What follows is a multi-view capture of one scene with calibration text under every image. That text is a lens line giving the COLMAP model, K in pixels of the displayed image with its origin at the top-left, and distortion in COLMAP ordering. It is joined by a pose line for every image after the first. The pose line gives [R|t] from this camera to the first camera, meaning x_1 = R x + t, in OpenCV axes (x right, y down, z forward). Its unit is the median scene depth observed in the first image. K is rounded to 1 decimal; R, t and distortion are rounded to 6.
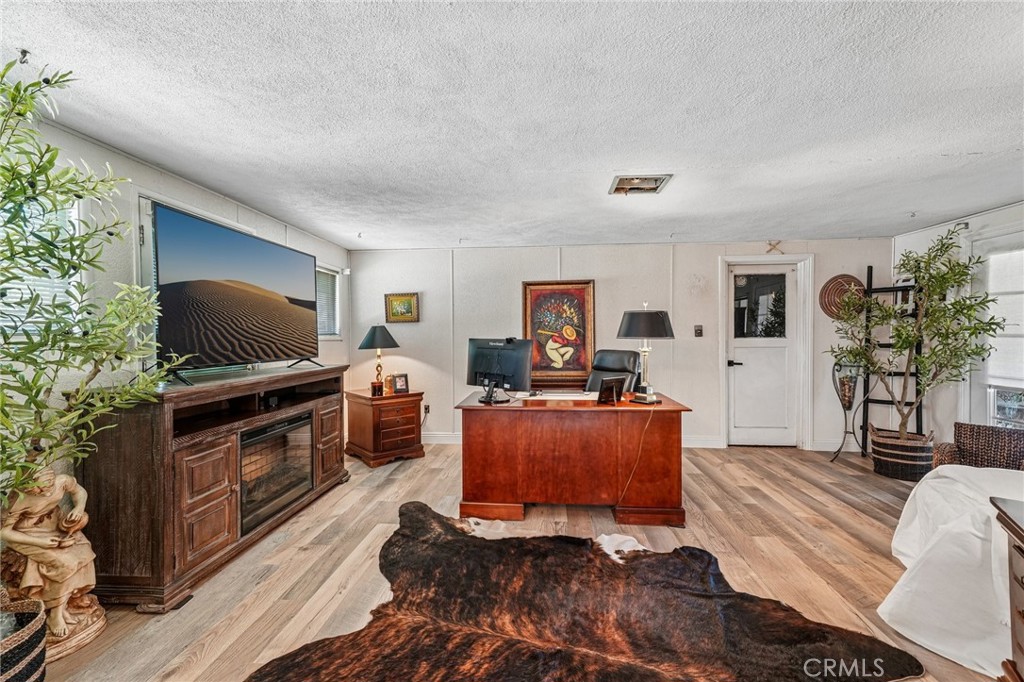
lens RADIAL K [[457.5, 0, 507.6], [0, 457.5, 335.9], [0, 0, 1]] dist [0.000787, 0.000062]
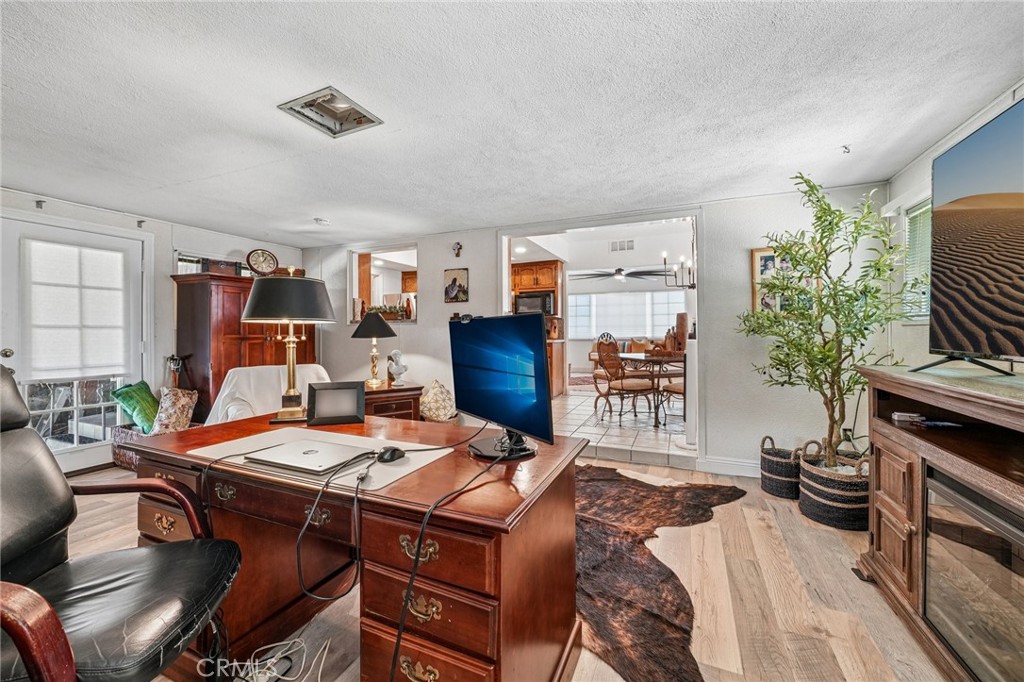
lens RADIAL K [[403.7, 0, 508.1], [0, 403.7, 338.3], [0, 0, 1]] dist [-0.000652, 0.000087]
pose [[-0.950391, 0.003138, 0.311042, -0.181934], [0.010029, 0.999738, 0.020556, 0.020743], [-0.310896, 0.022656, -0.950174, 1.560710]]
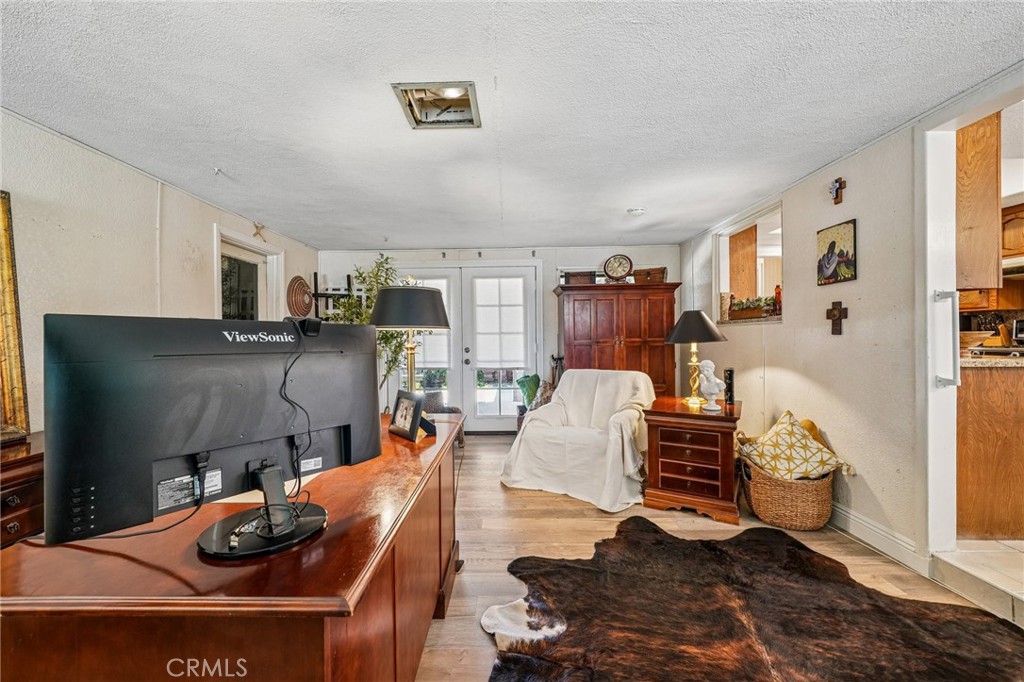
lens RADIAL K [[403.7, 0, 508.1], [0, 403.7, 338.3], [0, 0, 1]] dist [-0.000652, 0.000087]
pose [[-0.095013, 0.002844, 0.995472, -0.333164], [0.018286, 0.999832, -0.001111, 0.023048], [-0.995308, 0.018098, -0.095049, 0.964644]]
